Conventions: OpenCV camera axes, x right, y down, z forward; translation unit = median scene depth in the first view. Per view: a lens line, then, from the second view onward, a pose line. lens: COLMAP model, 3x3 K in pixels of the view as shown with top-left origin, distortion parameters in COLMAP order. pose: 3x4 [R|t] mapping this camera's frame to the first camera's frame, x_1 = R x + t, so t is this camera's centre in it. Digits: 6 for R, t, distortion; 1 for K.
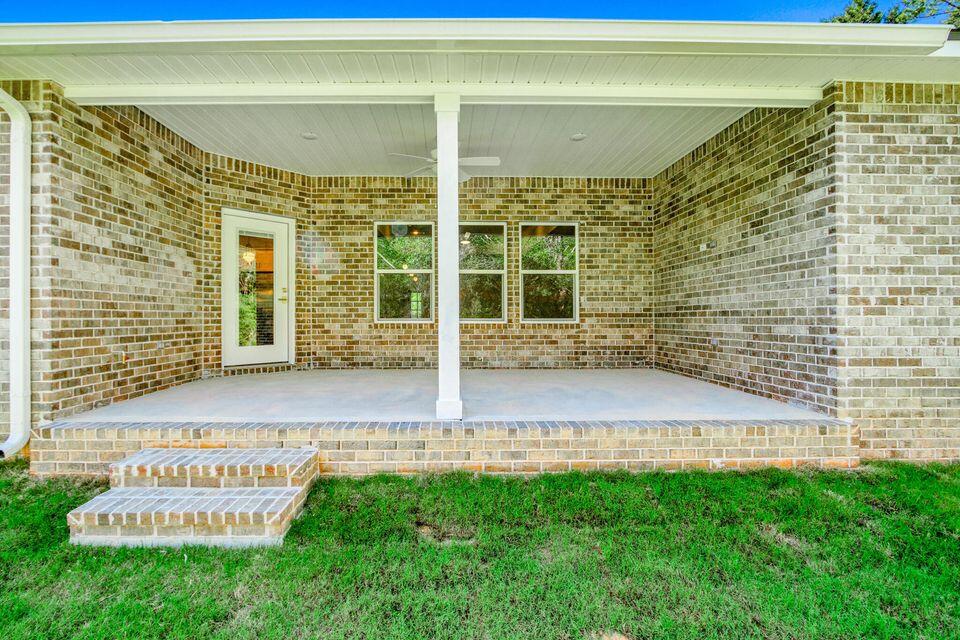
lens RADIAL K [[427.5, 0, 455.5], [0, 427.5, 318.6], [0, 0, 1]] dist [-0.012718, 0.000472]
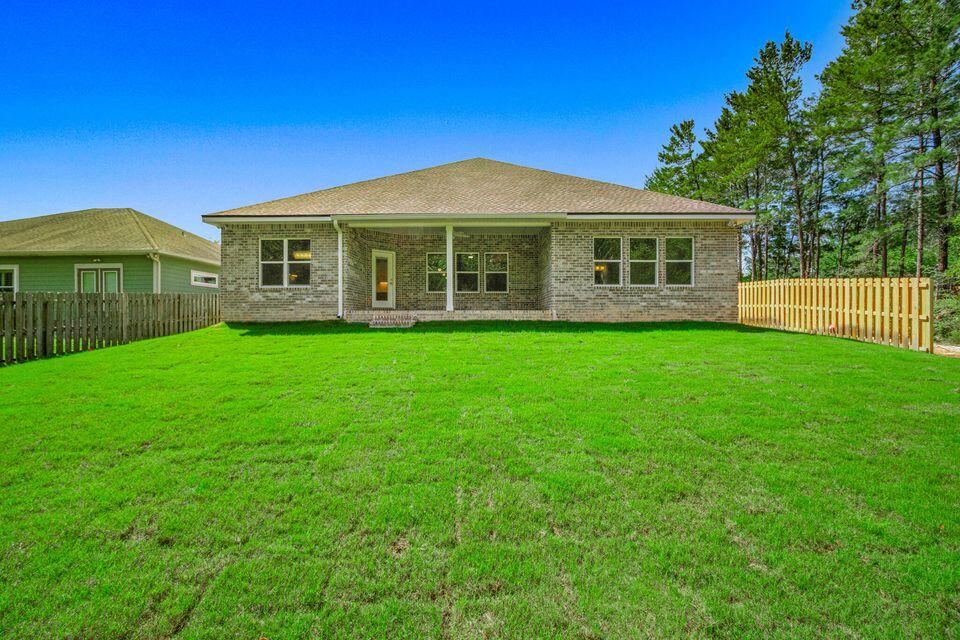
lens RADIAL K [[421.2, 0, 480.0], [0, 421.2, 320.0], [0, 0, 1]] dist [-0.000699, 0.000086]
pose [[0.999707, 0.000172, -0.024204, 0.201368], [-0.000124, 0.999998, 0.001971, 0.179850], [0.024205, -0.001967, 0.999705, -1.599875]]
